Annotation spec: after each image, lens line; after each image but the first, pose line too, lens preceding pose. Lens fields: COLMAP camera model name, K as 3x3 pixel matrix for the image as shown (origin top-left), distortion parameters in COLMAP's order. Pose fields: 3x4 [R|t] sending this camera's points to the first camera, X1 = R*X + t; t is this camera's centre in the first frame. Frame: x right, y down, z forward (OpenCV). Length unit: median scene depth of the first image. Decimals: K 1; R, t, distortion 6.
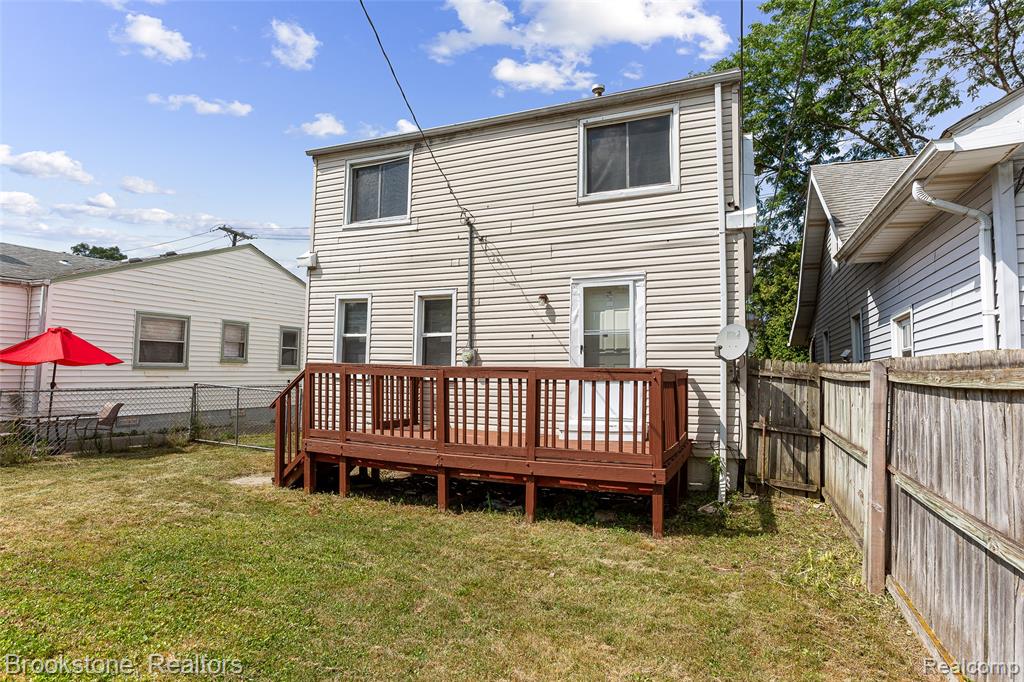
lens RADIAL K [[545.4, 0, 513.1], [0, 545.4, 342.8], [0, 0, 1]] dist [0.006125, 0.005762]
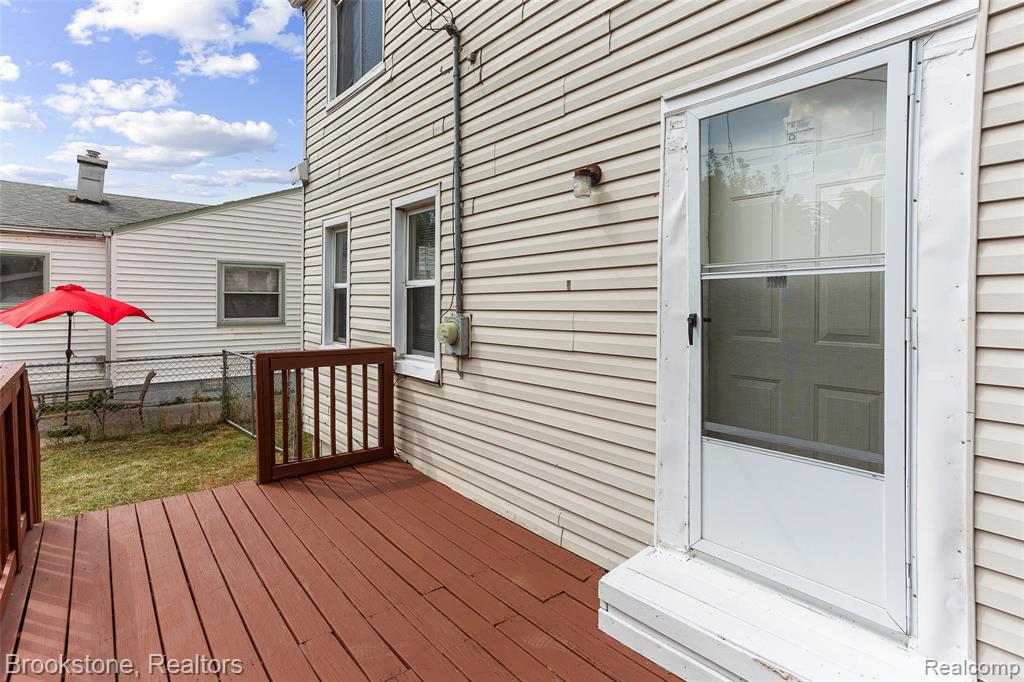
lens RADIAL K [[501.7, 0, 522.6], [0, 501.7, 303.0], [0, 0, 1]] dist [0.001375, 0.011490]
pose [[0.899991, -0.006253, -0.435863, 0.148645], [0.028280, 0.998628, 0.044067, -0.015196], [0.434990, -0.051987, 0.898933, 0.652816]]
